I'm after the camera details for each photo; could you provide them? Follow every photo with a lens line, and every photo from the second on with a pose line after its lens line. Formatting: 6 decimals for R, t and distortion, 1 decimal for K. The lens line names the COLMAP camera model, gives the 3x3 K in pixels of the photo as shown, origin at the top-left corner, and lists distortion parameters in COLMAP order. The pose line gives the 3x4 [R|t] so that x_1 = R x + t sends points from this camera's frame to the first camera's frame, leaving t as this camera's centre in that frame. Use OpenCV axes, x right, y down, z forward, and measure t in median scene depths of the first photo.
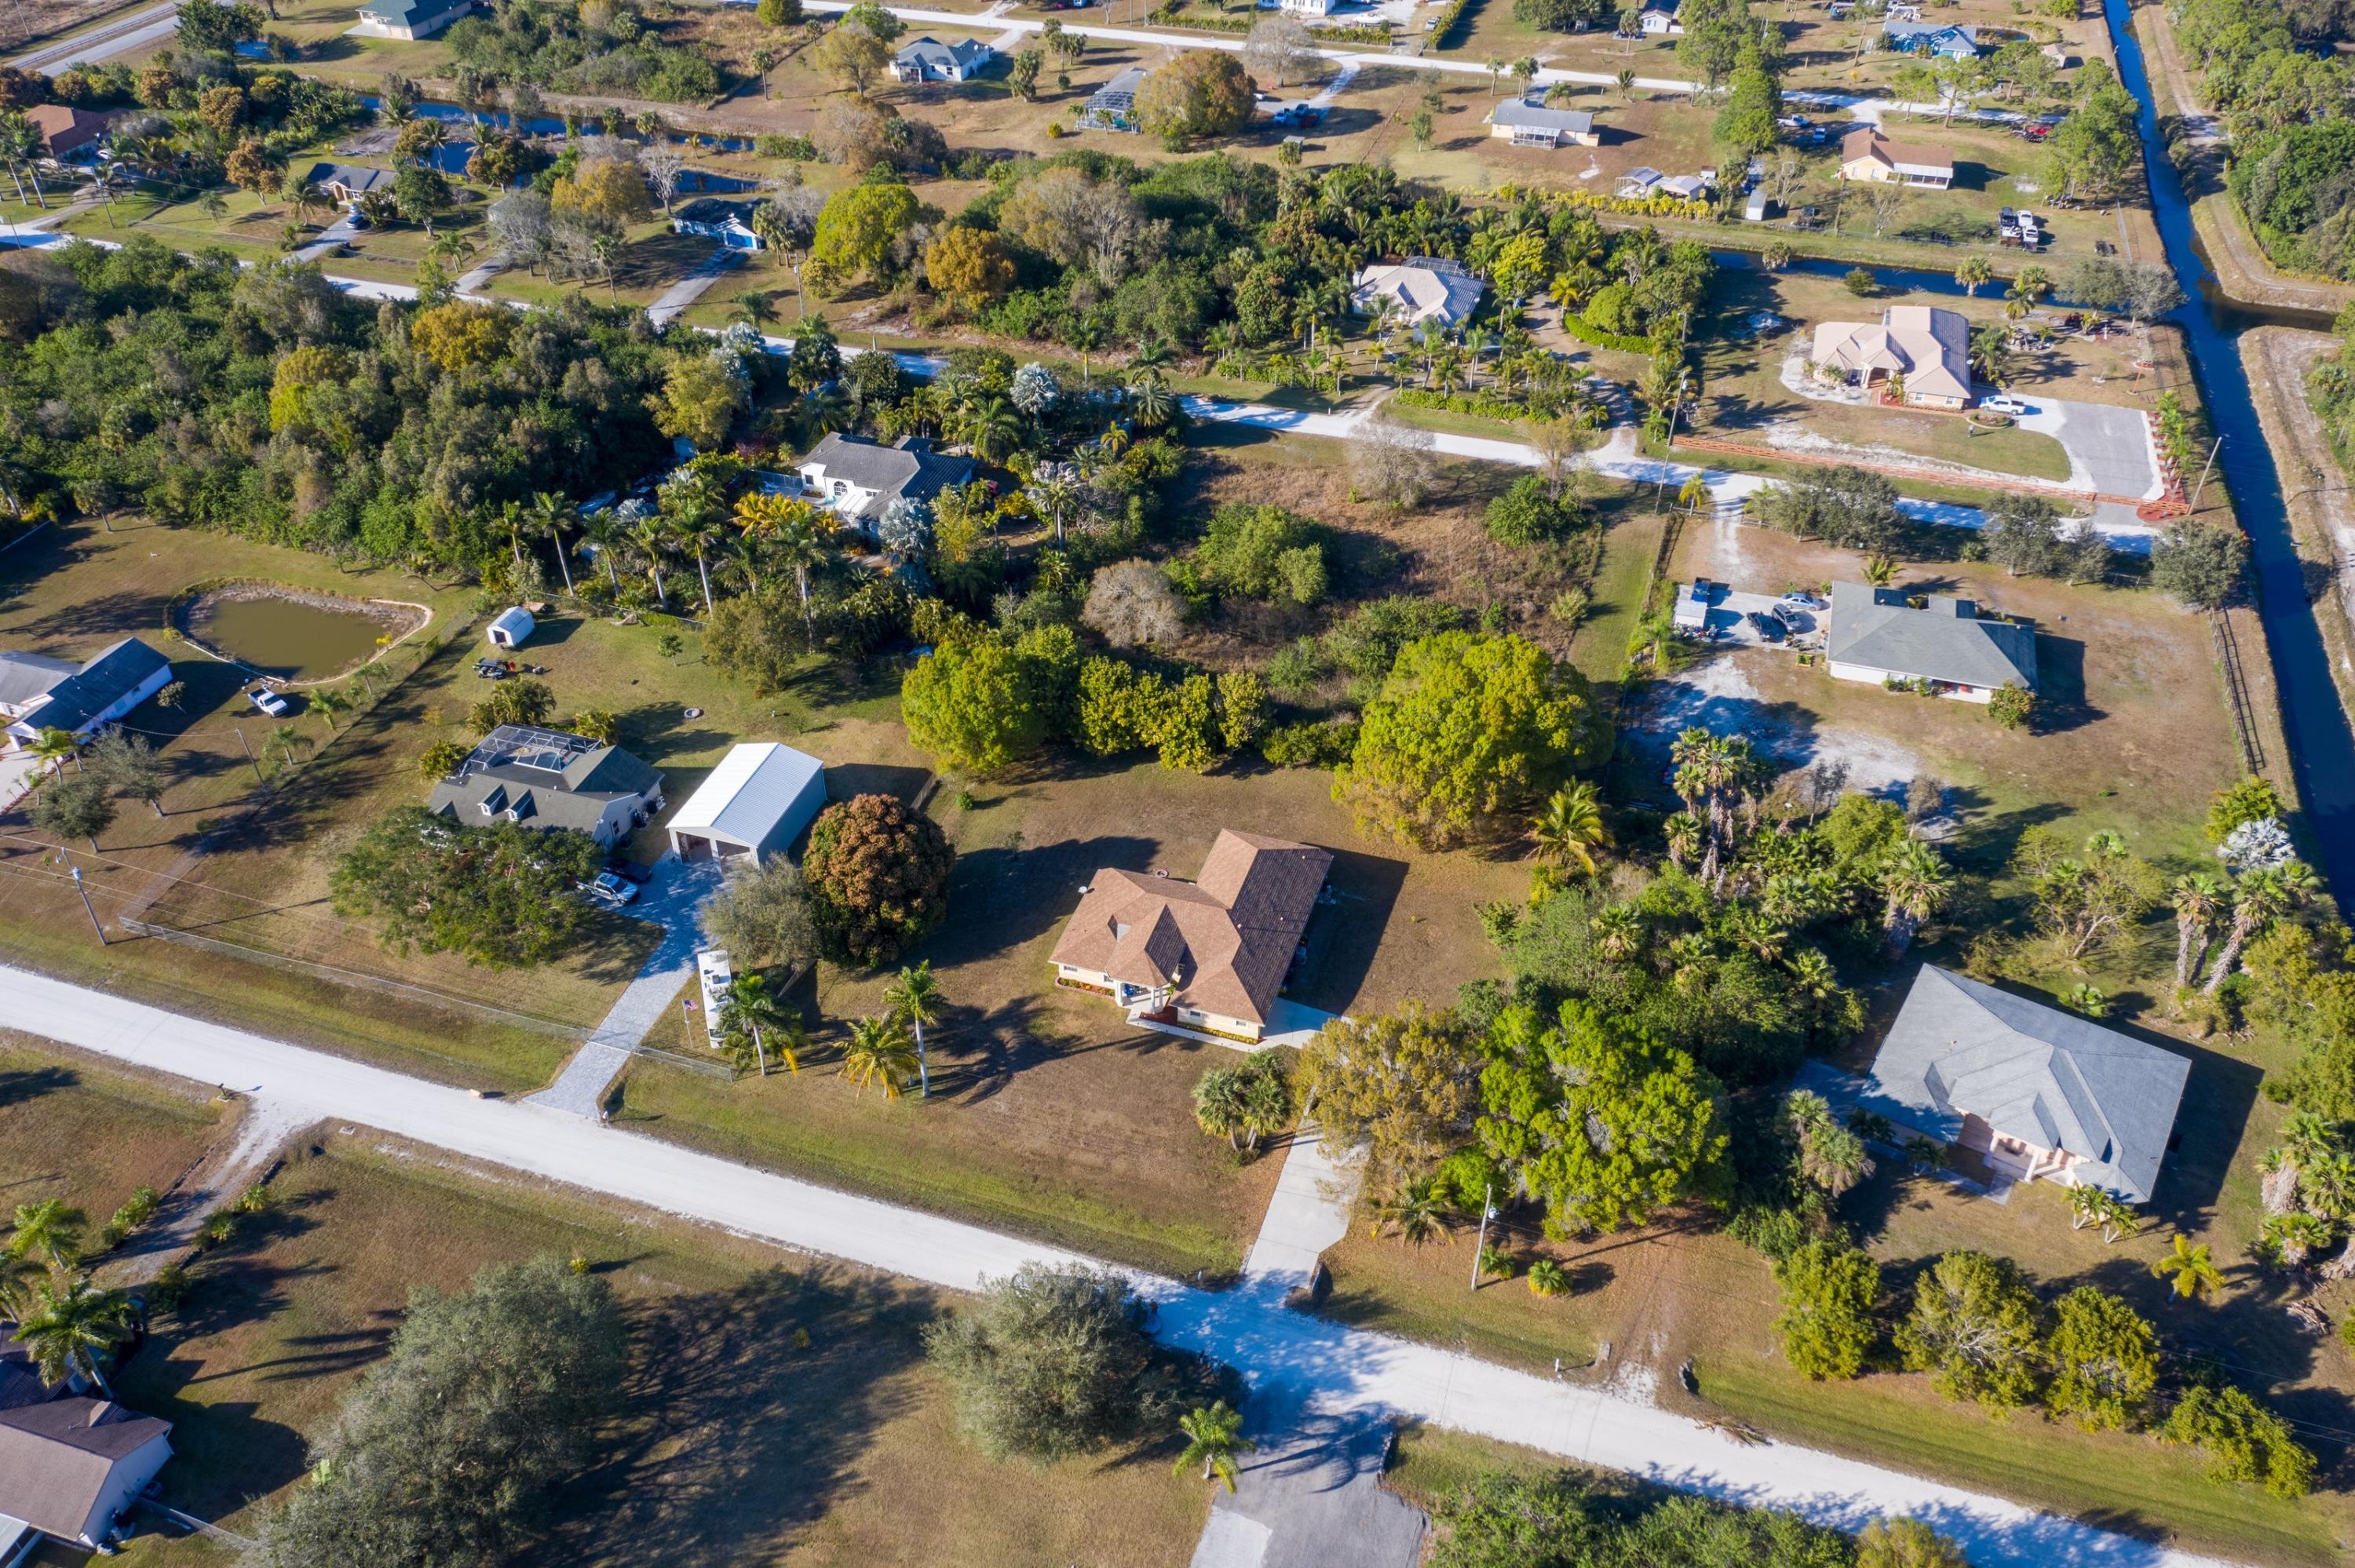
lens RADIAL K [[1897.9, 0, 1177.5], [0, 1897.9, 784.0], [0, 0, 1]] dist [0.006209, 0.000299]
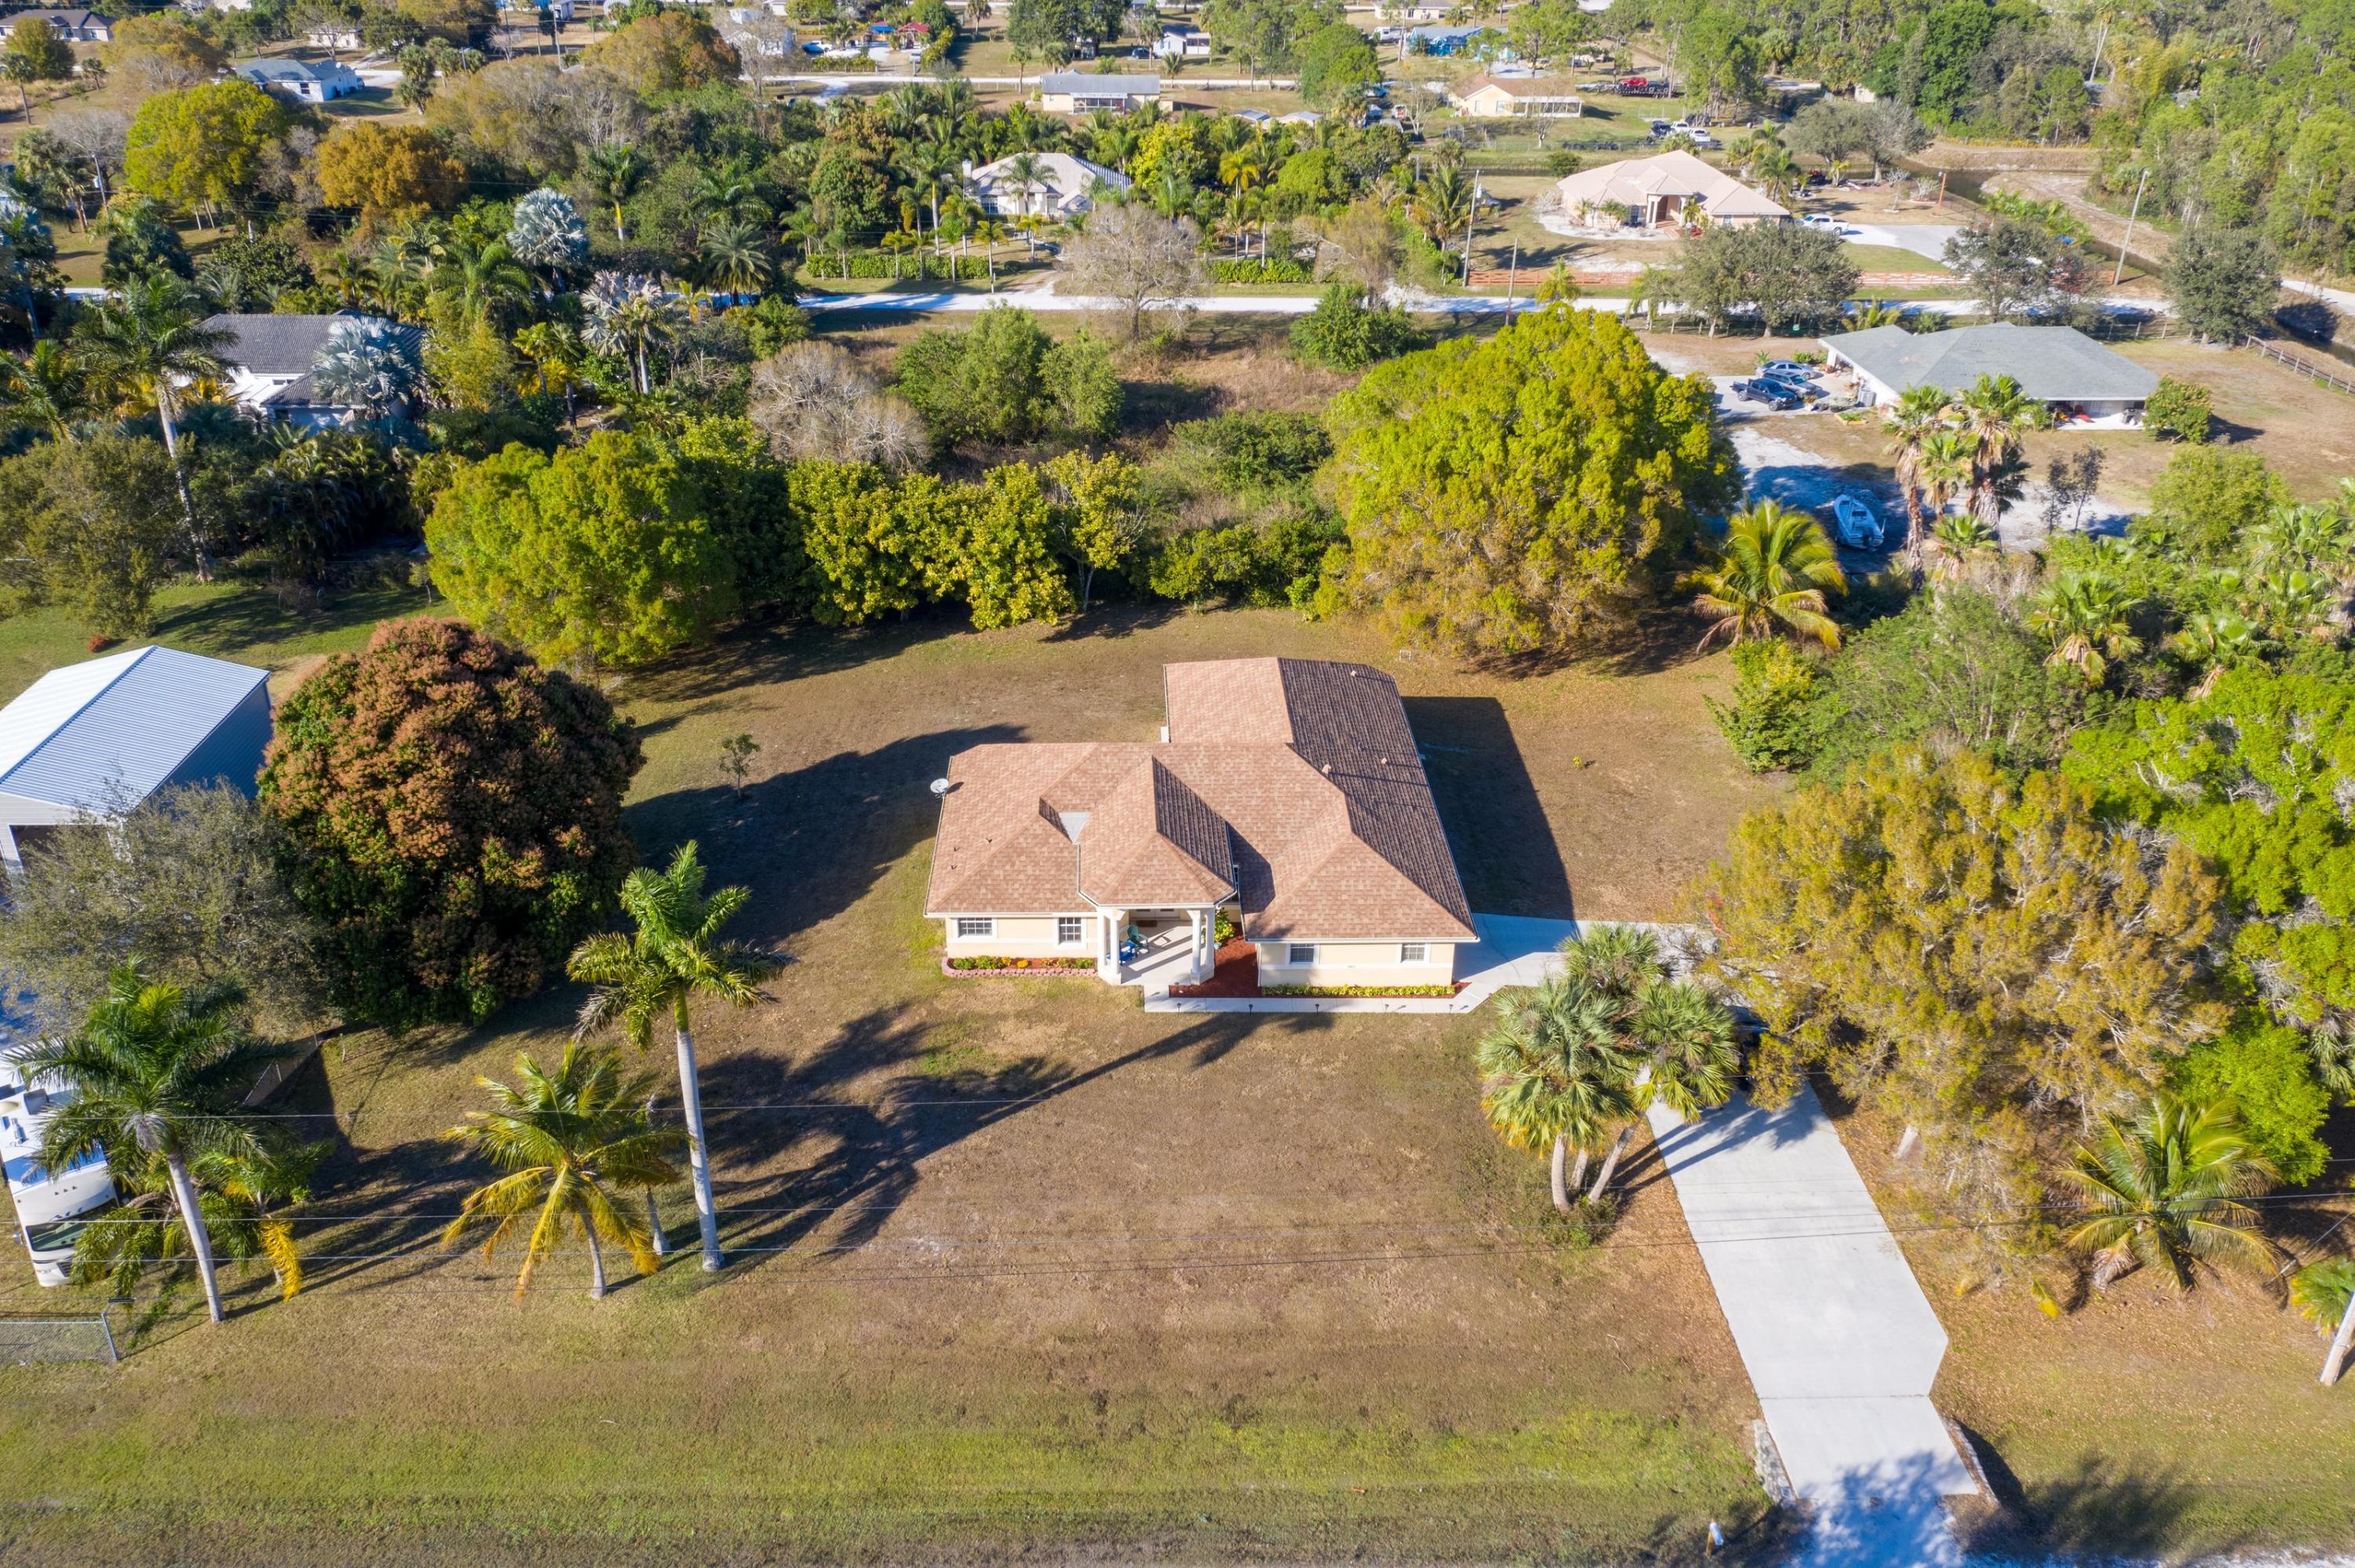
lens RADIAL K [[1882.4, 0, 1177.5], [0, 1882.4, 784.0], [0, 0, 1]] dist [0.007579, 0.000553]
pose [[0.941501, -0.141369, 0.305927, -0.121193], [0.193258, 0.970157, -0.146448, 0.119814], [-0.276094, 0.197004, 0.940724, 0.511945]]
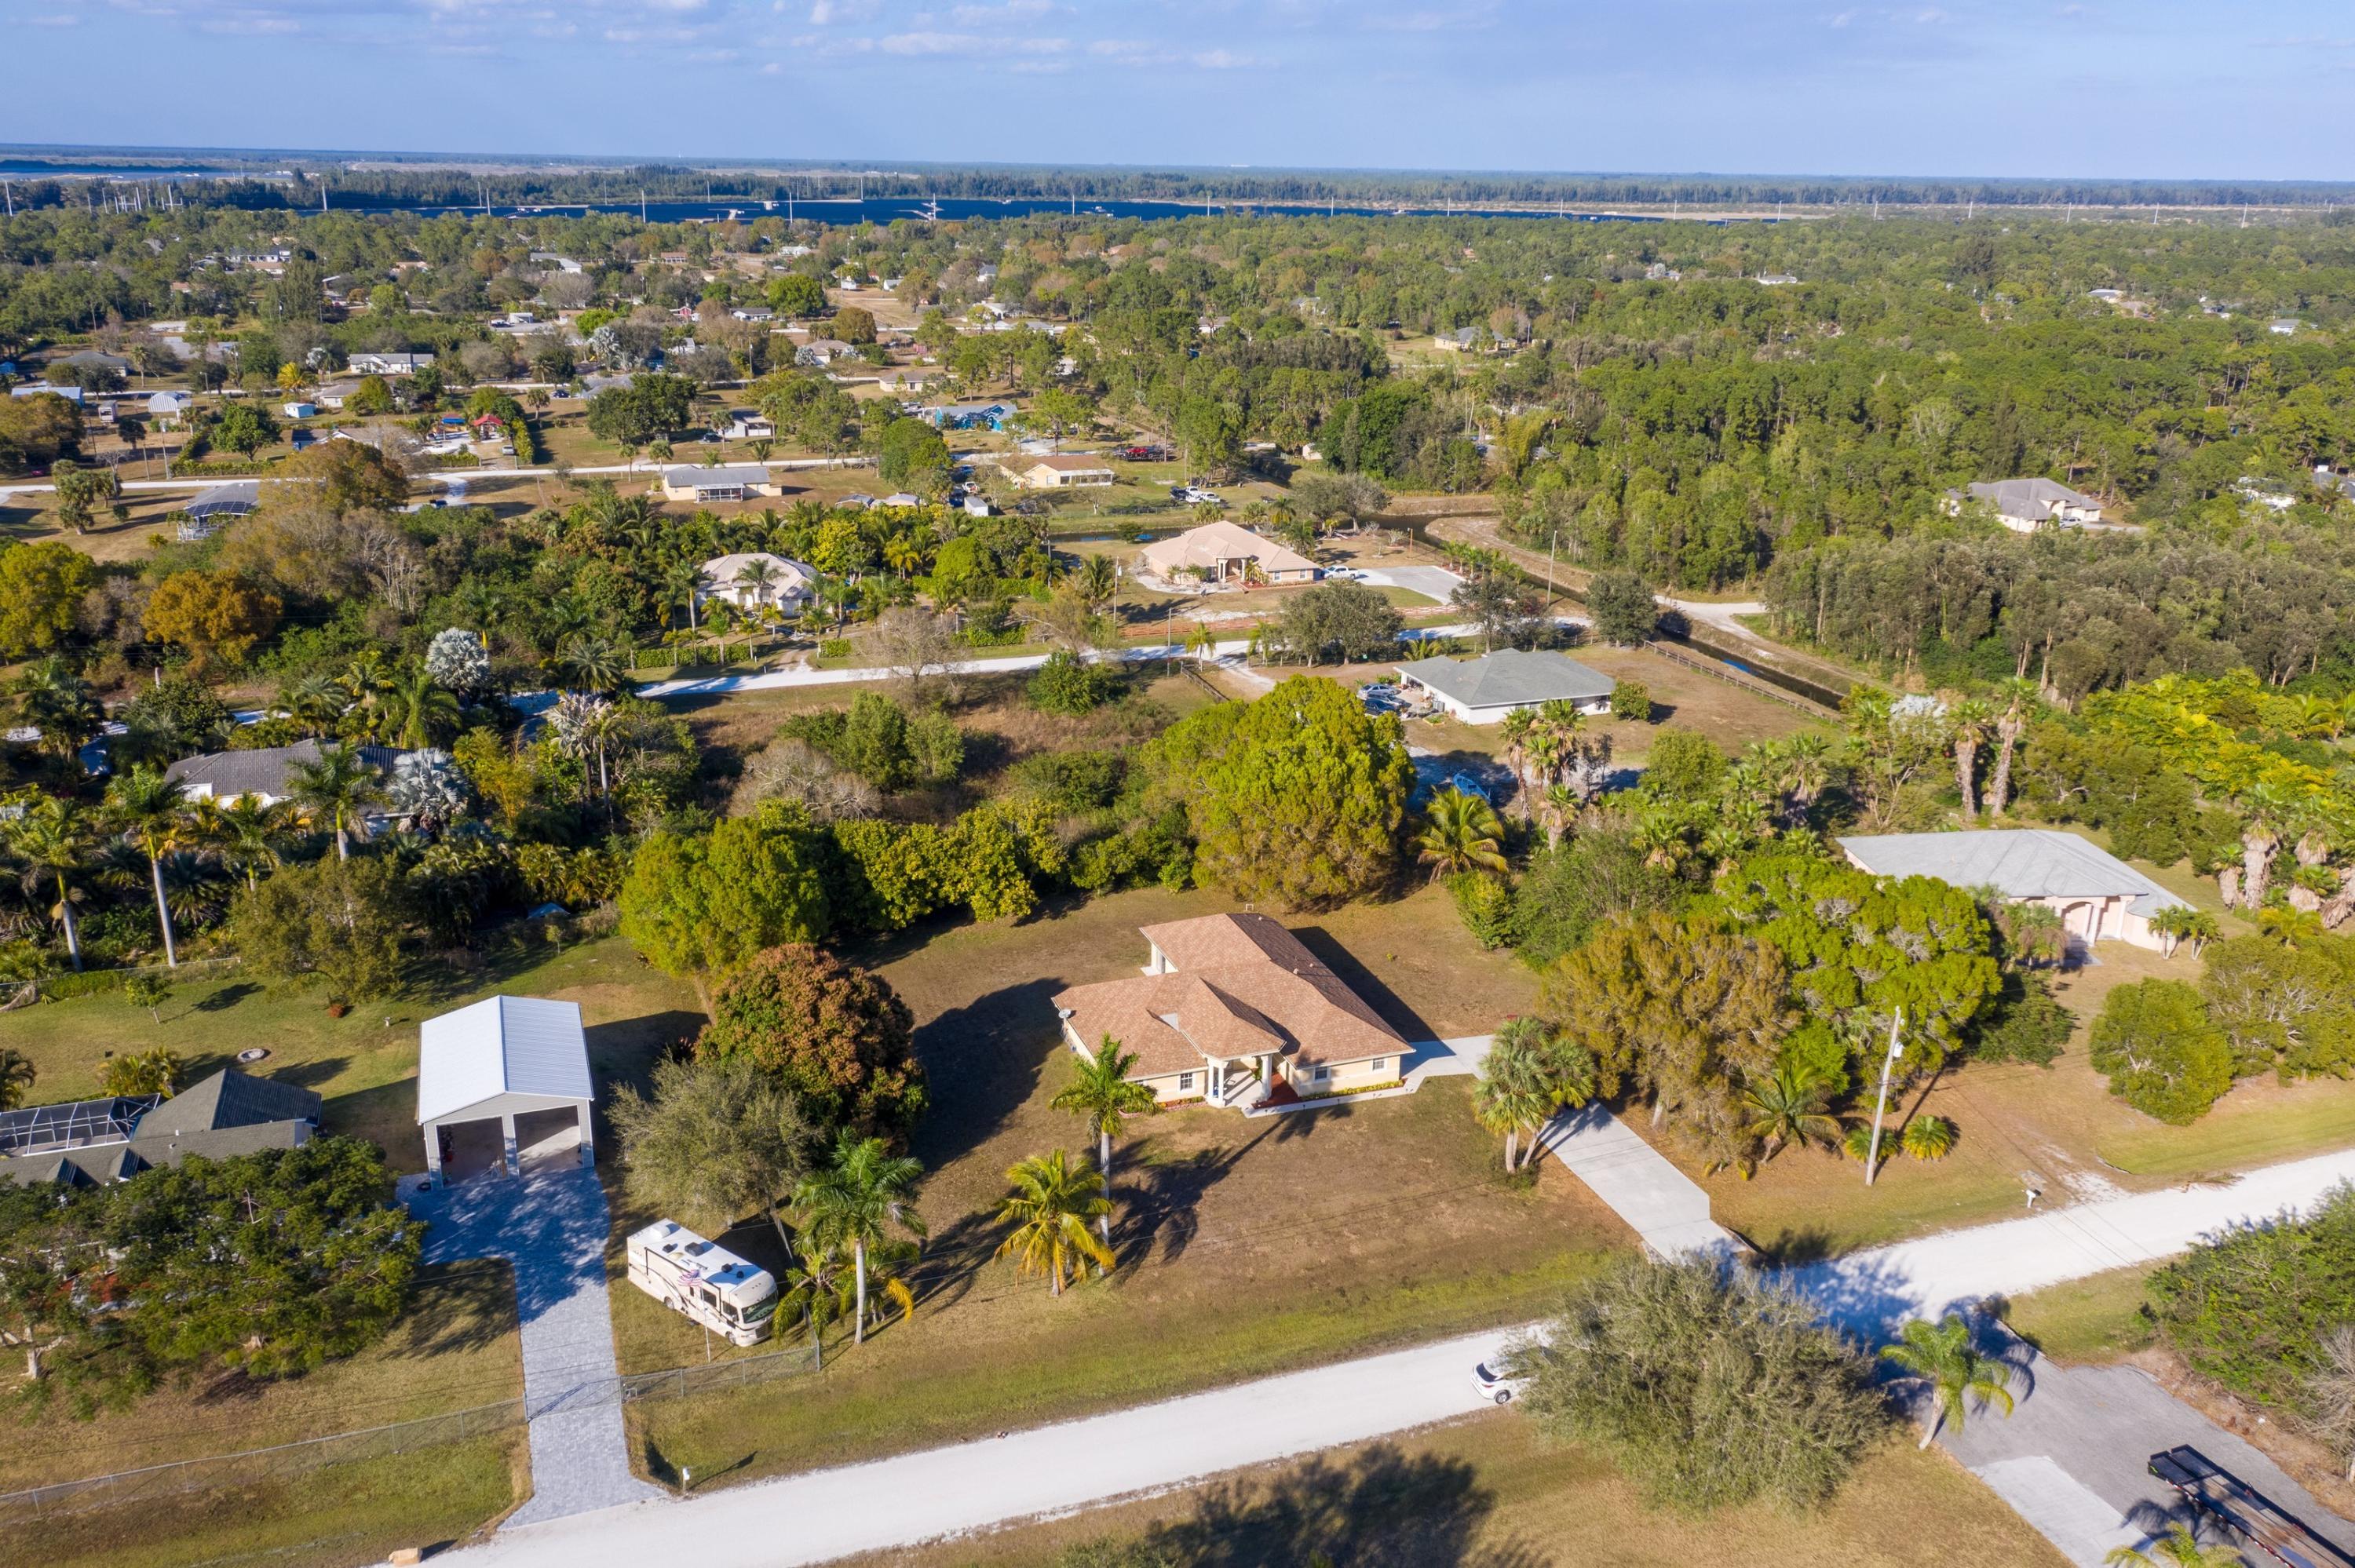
lens RADIAL K [[1876.9, 0, 1182.7], [0, 1876.9, 804.8], [0, 0, 1]] dist [0.004885, 0.005873]
pose [[0.785461, -0.185689, 0.590399, -0.388312], [0.359963, 0.913055, -0.191722, 0.124849], [-0.503466, 0.363112, 0.784010, 0.344730]]
